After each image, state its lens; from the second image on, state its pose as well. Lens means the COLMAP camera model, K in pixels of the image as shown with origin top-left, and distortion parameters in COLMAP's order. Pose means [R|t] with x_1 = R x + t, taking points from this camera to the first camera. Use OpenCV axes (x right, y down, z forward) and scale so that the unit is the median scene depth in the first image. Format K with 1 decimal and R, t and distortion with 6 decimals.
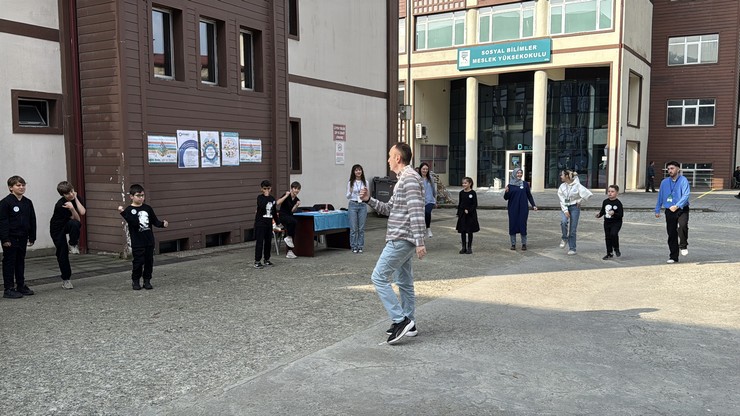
lens RADIAL K [[650.4, 0, 370.2], [0, 650.4, 213.0], [0, 0, 1]] dist [0.092687, -0.027958]
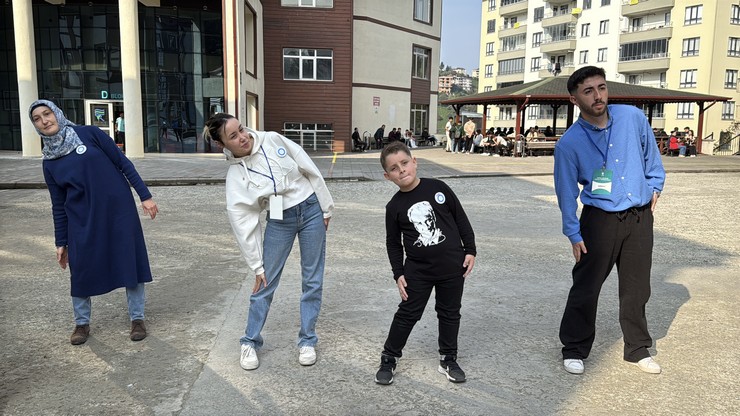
lens RADIAL K [[650.4, 0, 371.3], [0, 650.4, 214.9], [0, 0, 1]] dist [0.092687, -0.027958]
pose [[0.824605, -0.062359, 0.562262, 0.055291], [0.031339, 0.997415, 0.064660, -0.007375], [-0.564841, -0.035698, 0.824427, 0.237699]]
